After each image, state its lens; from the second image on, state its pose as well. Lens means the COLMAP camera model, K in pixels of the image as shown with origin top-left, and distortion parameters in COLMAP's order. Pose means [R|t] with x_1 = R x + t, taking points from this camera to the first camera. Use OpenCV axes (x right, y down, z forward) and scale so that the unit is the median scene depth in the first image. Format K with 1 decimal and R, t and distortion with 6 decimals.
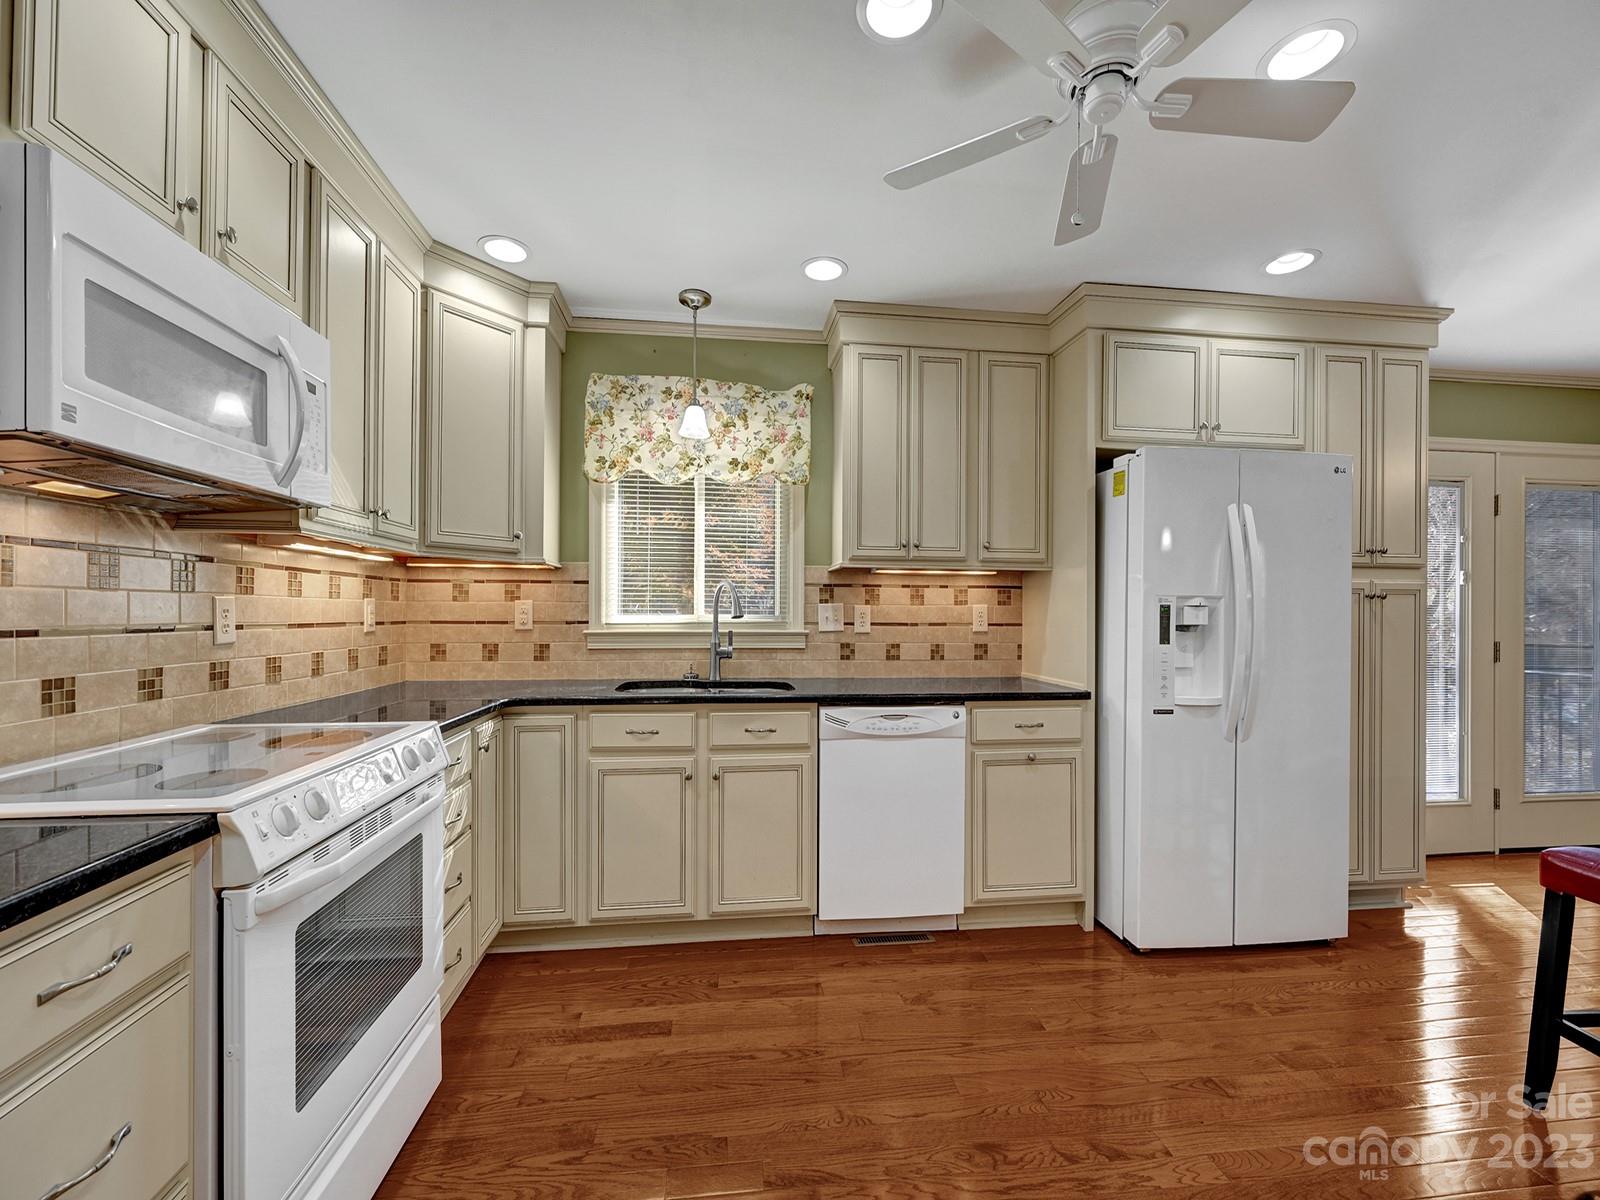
lens RADIAL K [[654.1, 0, 796.9], [0, 654.1, 609.7], [0, 0, 1]] dist [0.001262, -0.000219]
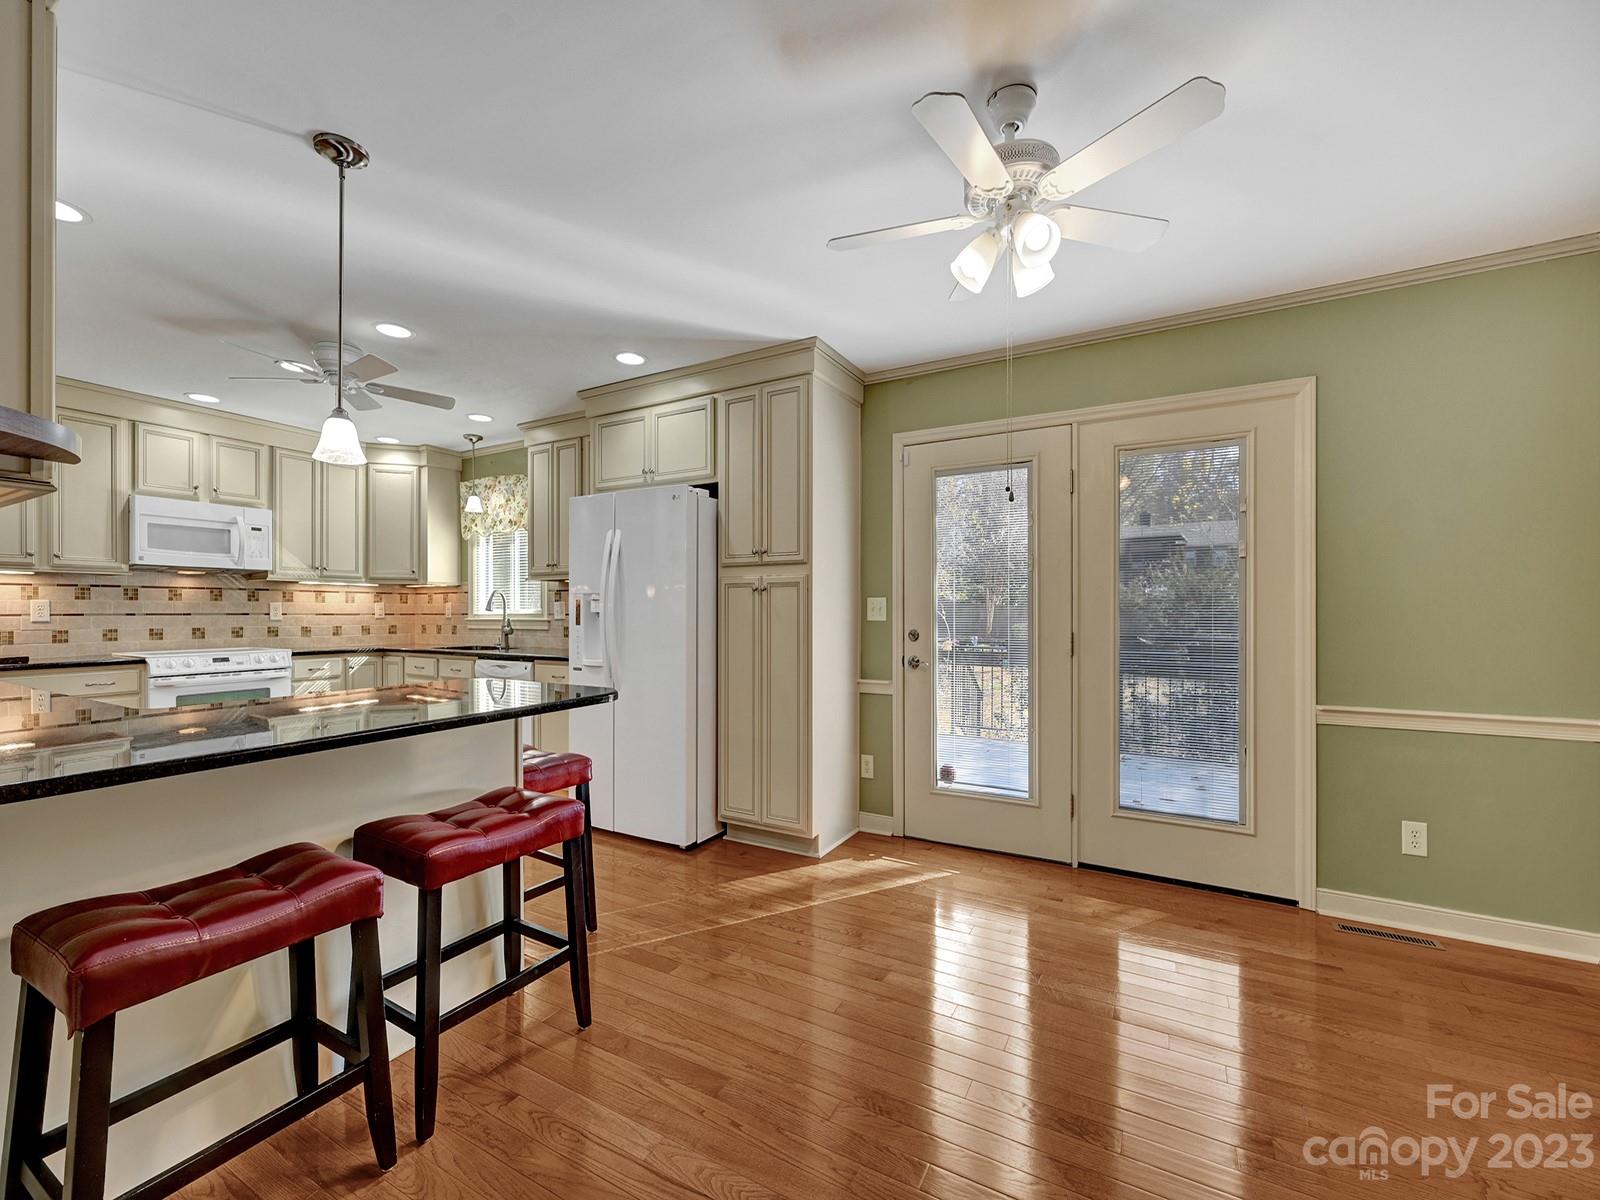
lens RADIAL K [[654.1, 0, 796.9], [0, 654.1, 609.7], [0, 0, 1]] dist [0.001262, -0.000219]
pose [[0.804536, -0.008730, -0.593840, 1.641669], [0.007346, 0.999962, -0.004749, 0.024197], [0.593859, -0.000542, 0.804569, 0.058258]]
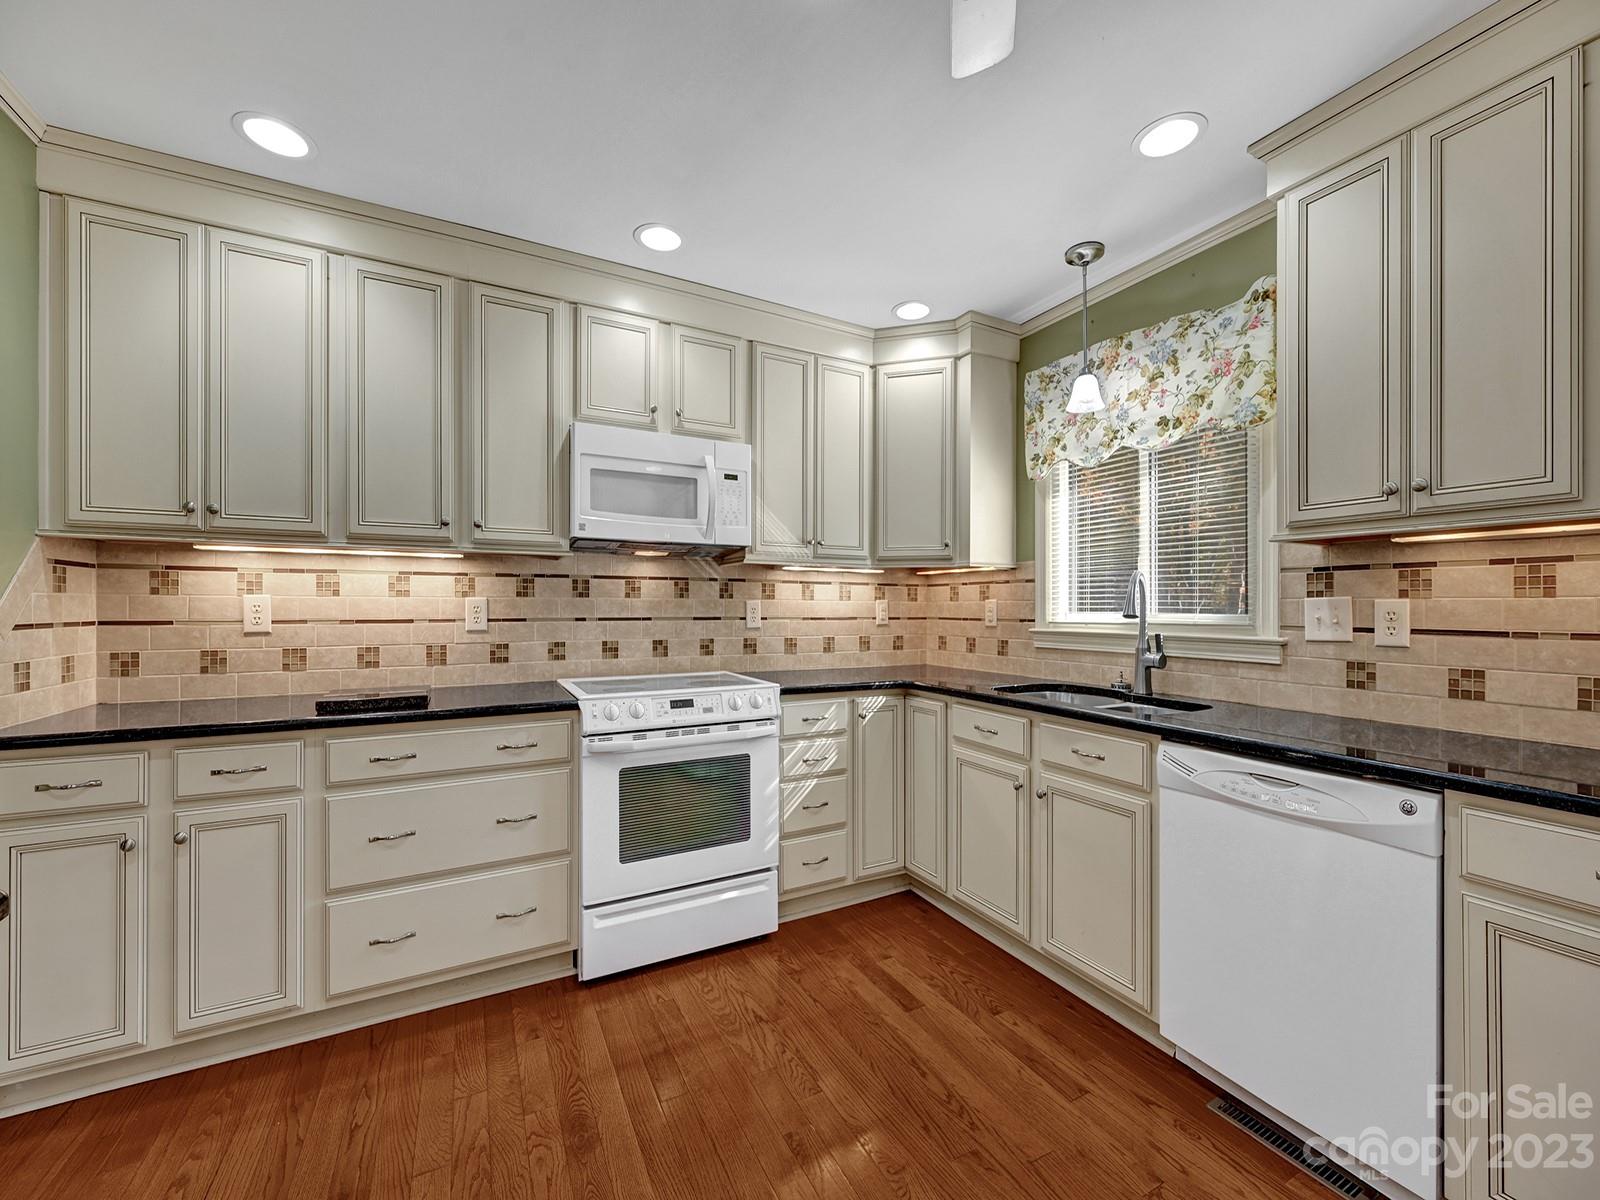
lens RADIAL K [[639.7, 0, 802.8], [0, 639.7, 605.4], [0, 0, 1]] dist [0.002251, -0.000035]
pose [[0.356741, -0.006638, -0.934180, 0.502358], [0.001349, 0.999977, -0.006590, 0.002196], [0.934202, 0.001090, 0.356742, 0.335175]]
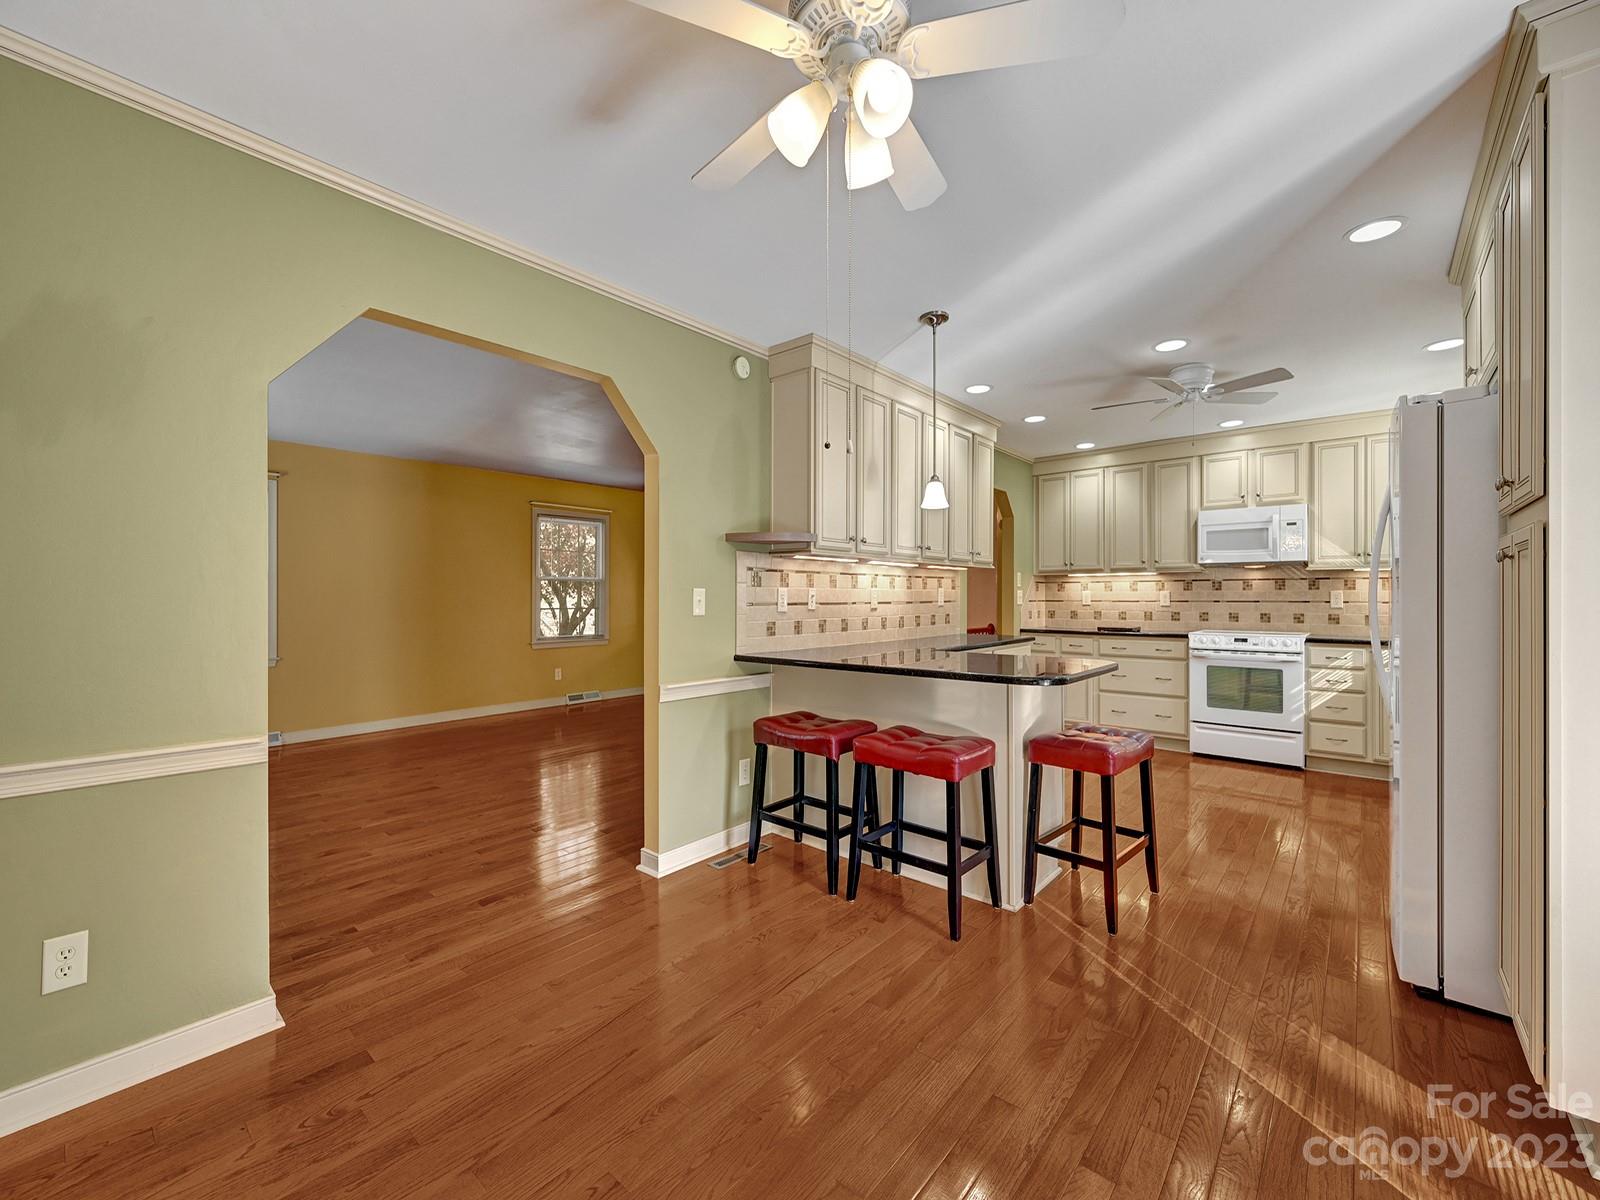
lens RADIAL K [[658.5, 0, 803.5], [0, 658.5, 596.8], [0, 0, 1]] dist [-0.001564, -0.000069]
pose [[-0.735609, -0.007886, -0.677360, 1.773857], [-0.004457, 0.999967, -0.006802, 0.021945], [0.677391, -0.001985, -0.735620, 0.996112]]
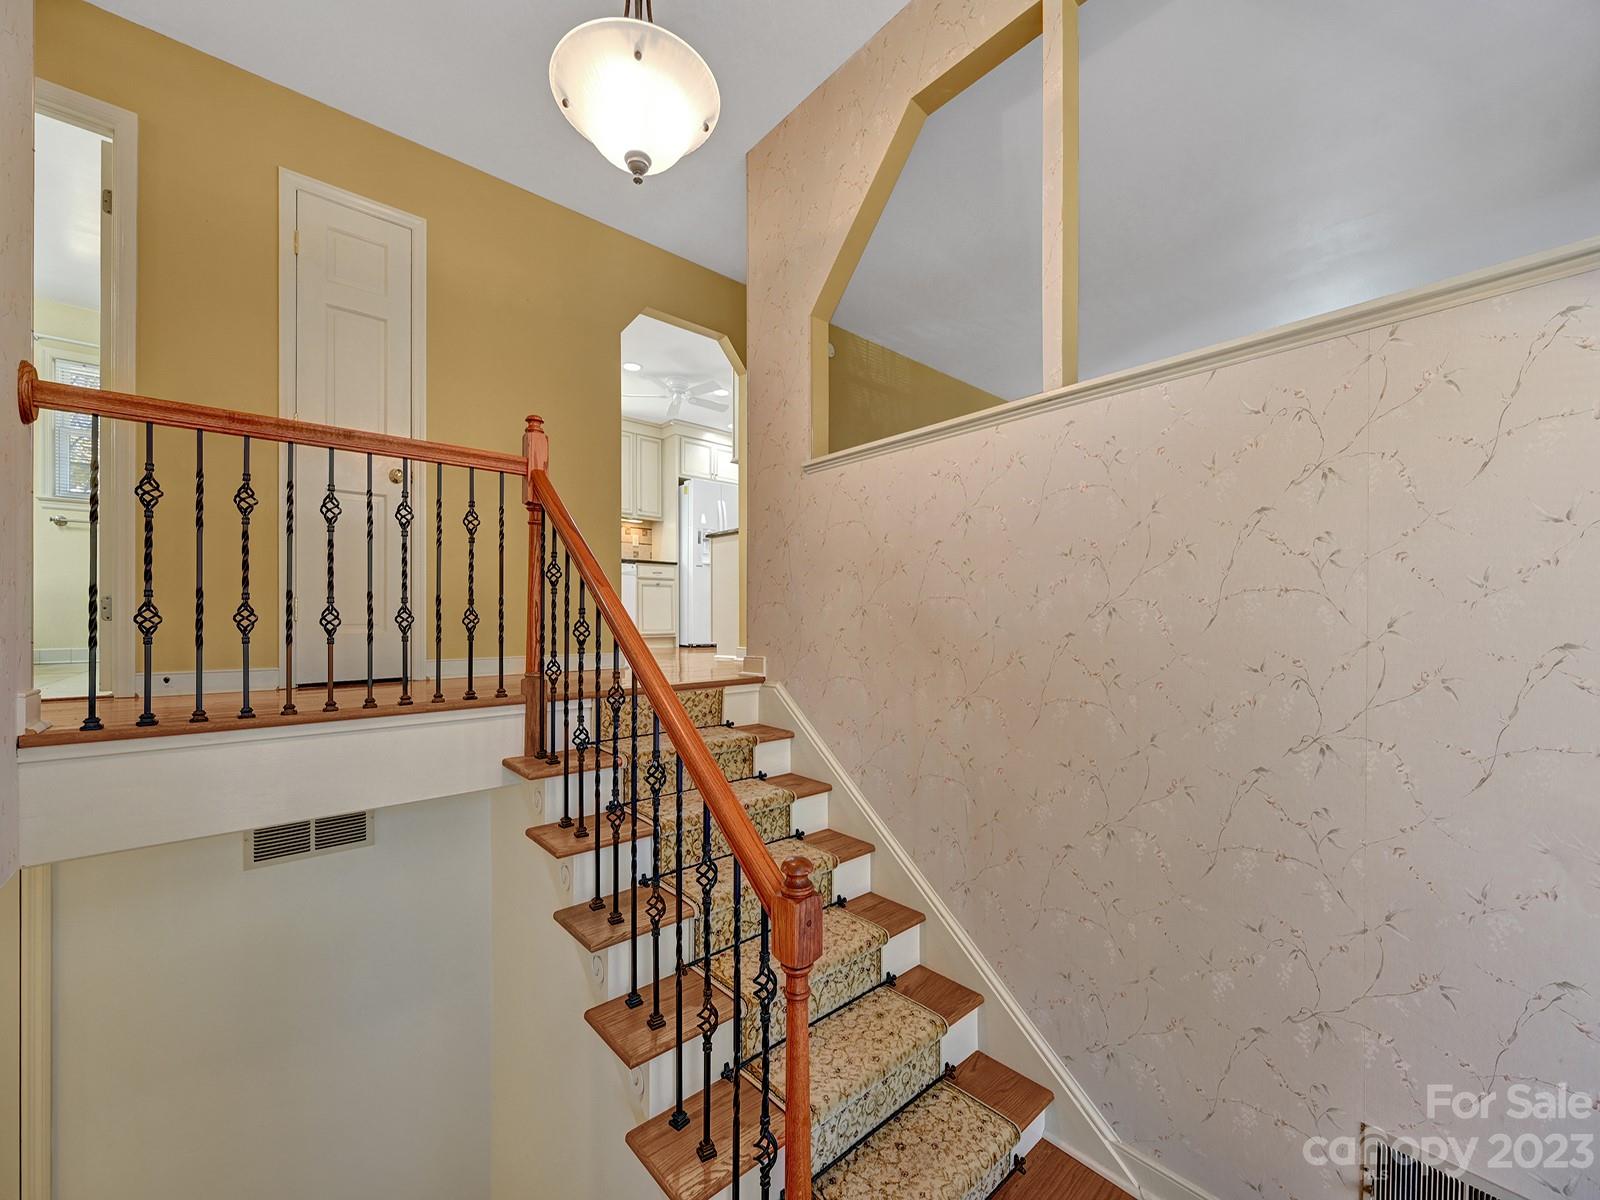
lens RADIAL K [[654.1, 0, 796.9], [0, 654.1, 609.7], [0, 0, 1]] dist [0.001262, -0.000219]
pose [[0.828778, -0.004812, 0.559557, -0.675218], [0.008351, 0.999958, -0.003770, 0.327073], [-0.559516, 0.007798, 0.828783, -1.558526]]
